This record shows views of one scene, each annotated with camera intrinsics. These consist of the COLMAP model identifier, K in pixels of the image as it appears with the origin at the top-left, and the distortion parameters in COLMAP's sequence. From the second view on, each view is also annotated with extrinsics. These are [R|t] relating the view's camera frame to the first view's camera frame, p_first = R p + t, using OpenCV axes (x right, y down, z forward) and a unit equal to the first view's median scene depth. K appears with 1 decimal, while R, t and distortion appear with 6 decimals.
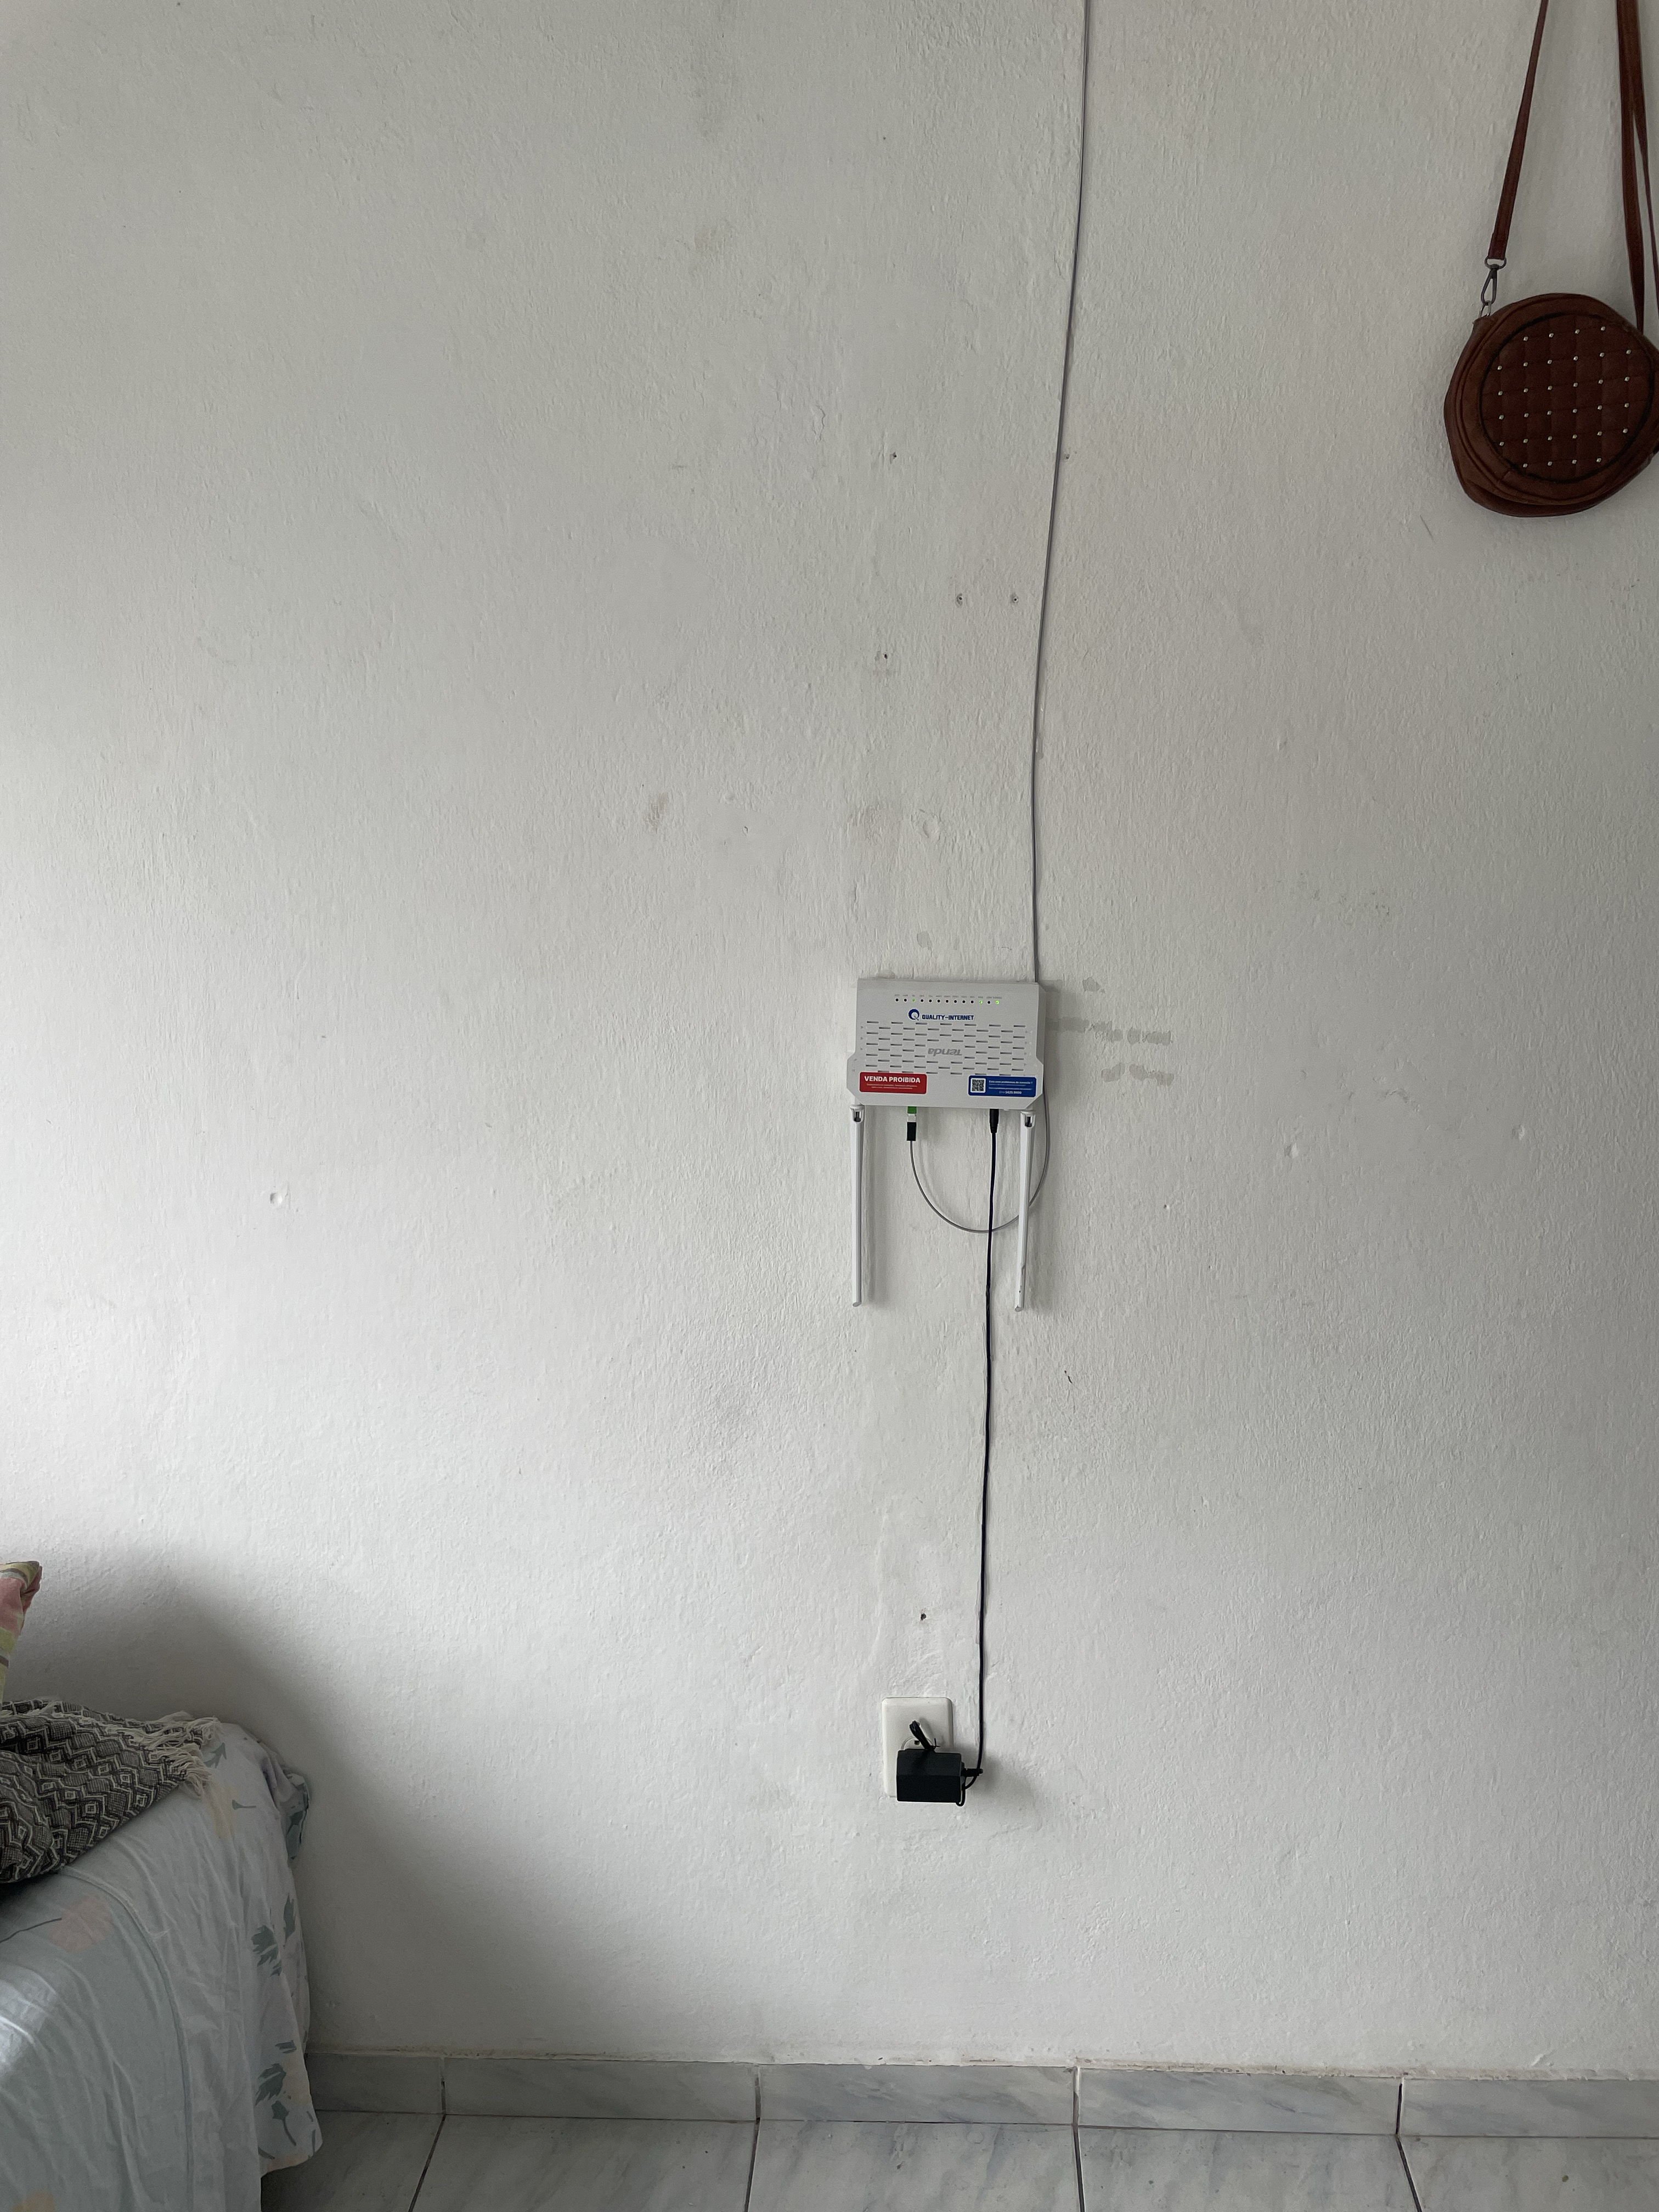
lens RADIAL K [[1672.2, 0, 829.5], [0, 1672.2, 1106.0], [0, 0, 1]] dist [0.068514, -0.098619]
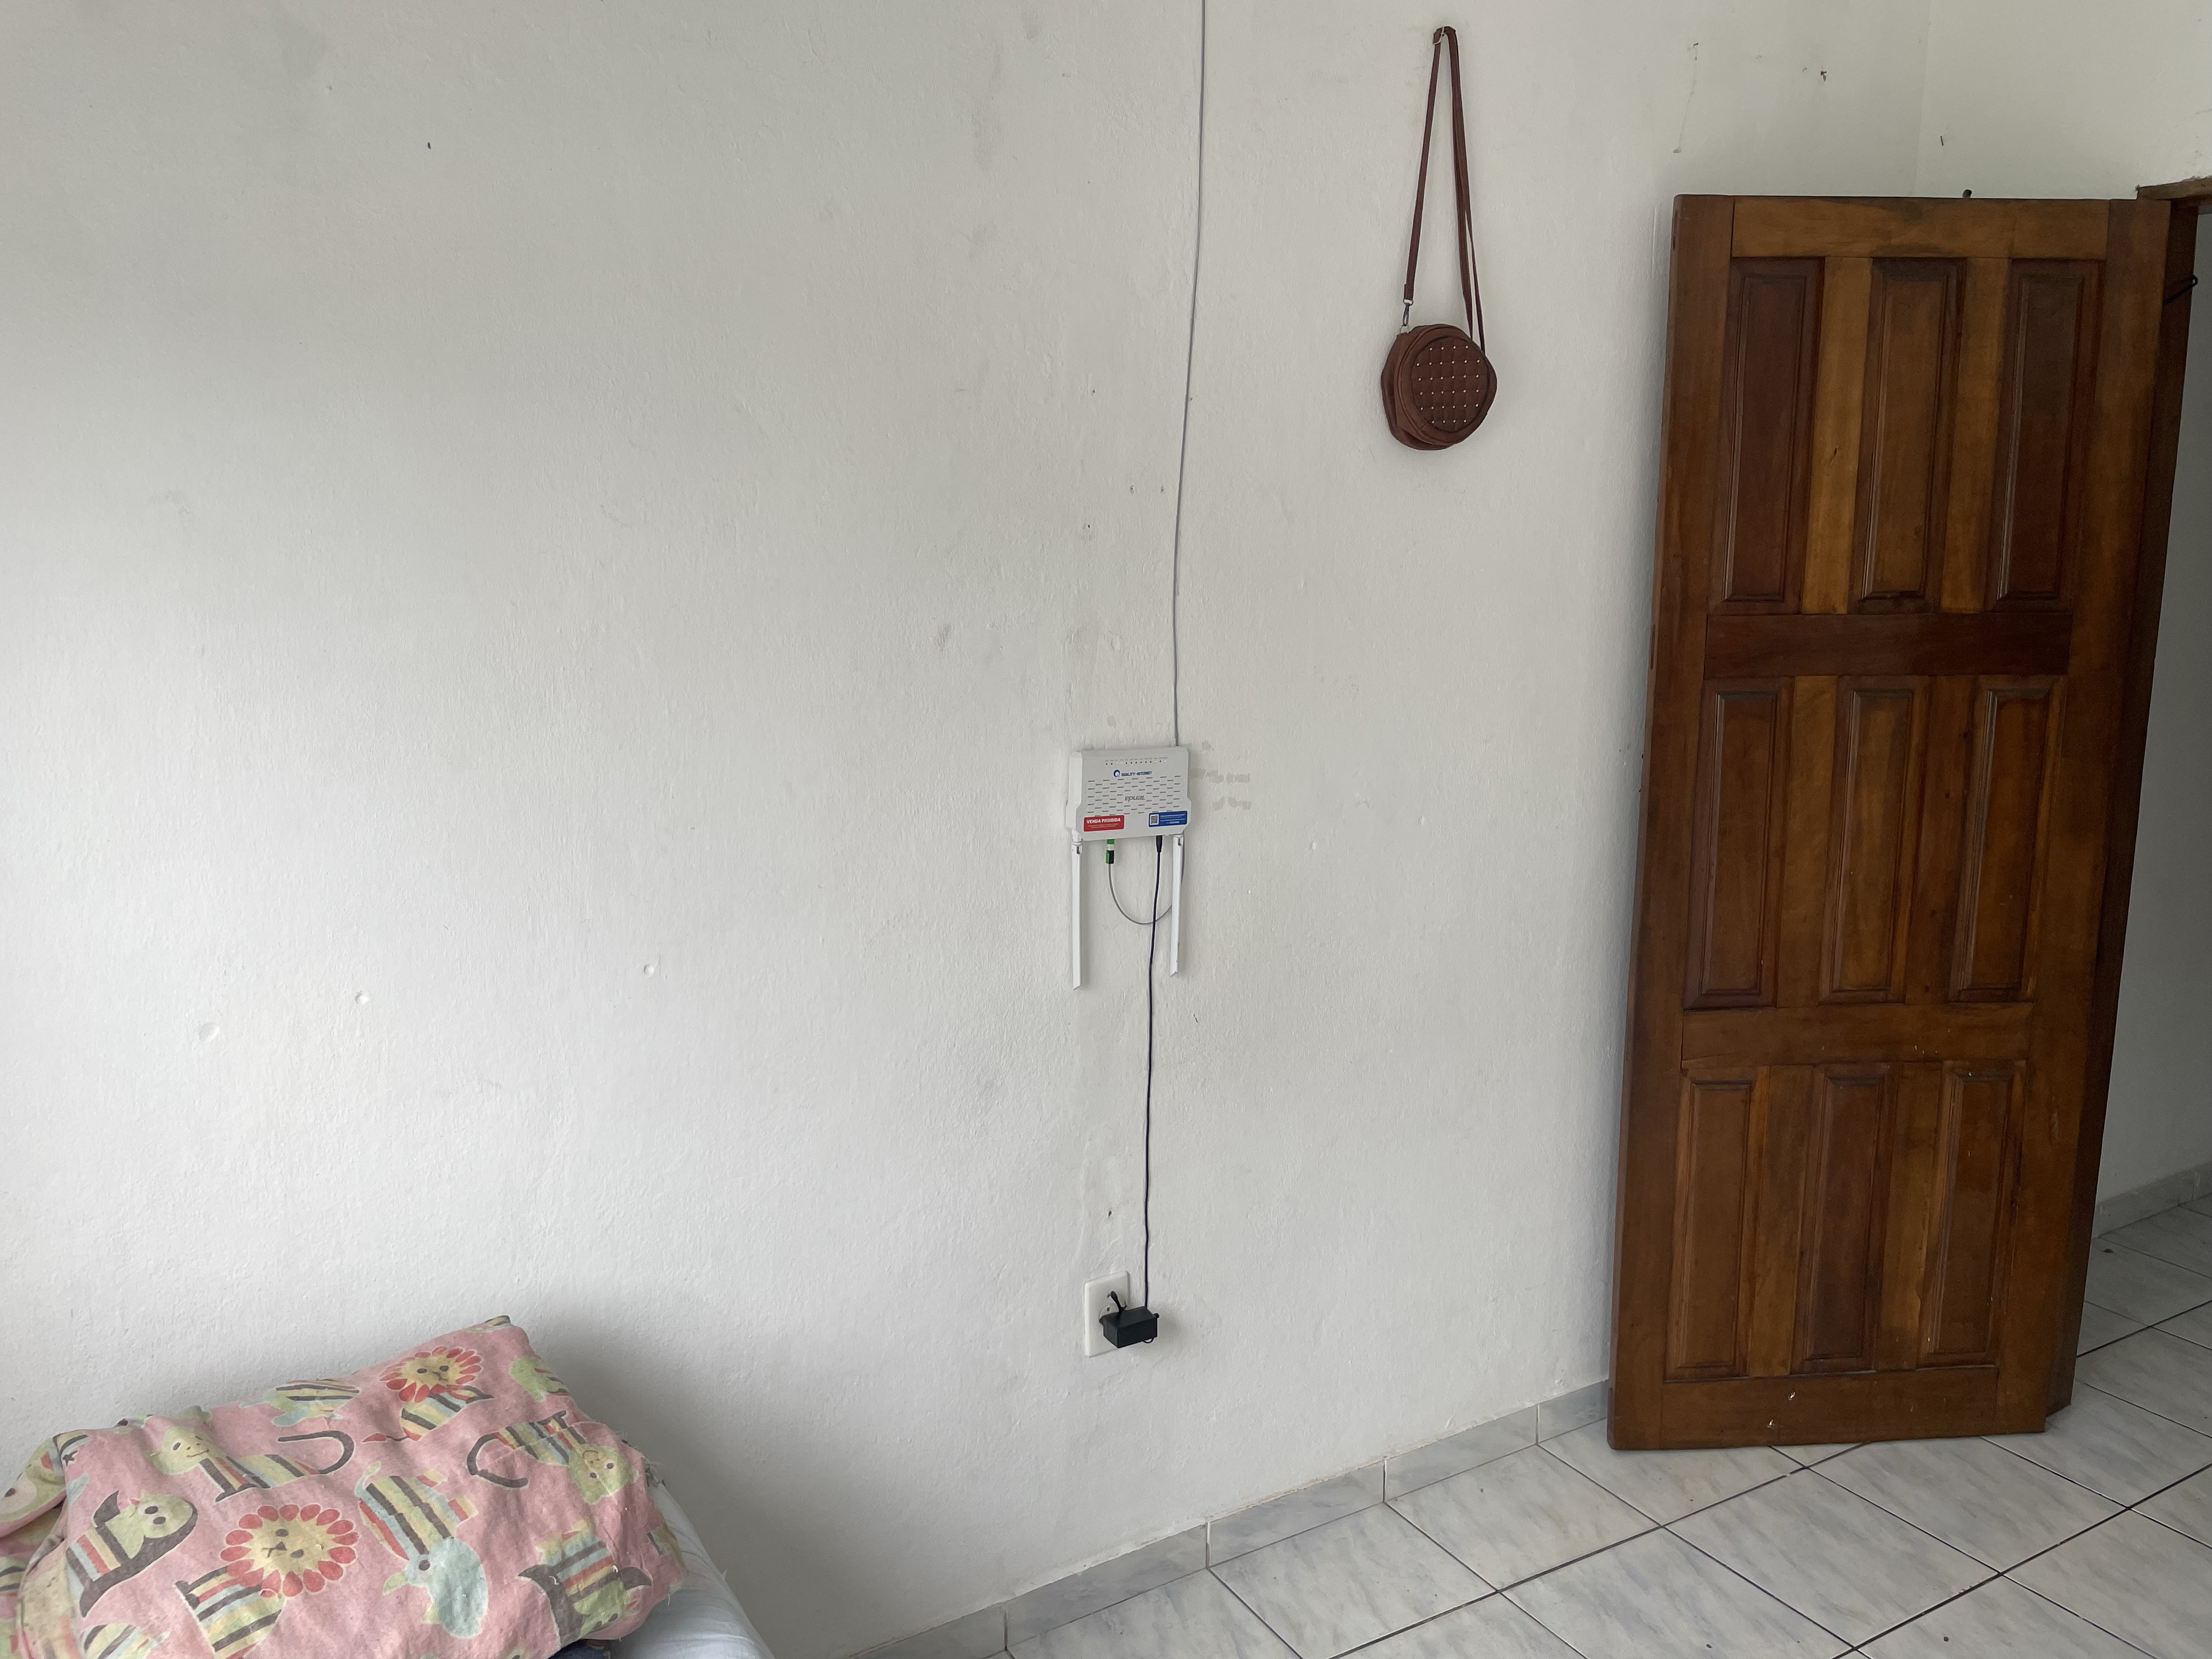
lens RADIAL K [[1672.2, 0, 1106.0], [0, 1672.2, 829.5], [0, 0, 1]] dist [0.068514, -0.098619]
pose [[0.831101, -0.089802, 0.548823, -0.728008], [0.113530, 0.993490, -0.009362, 0.004862], [-0.544410, 0.070088, 0.835886, -0.178833]]
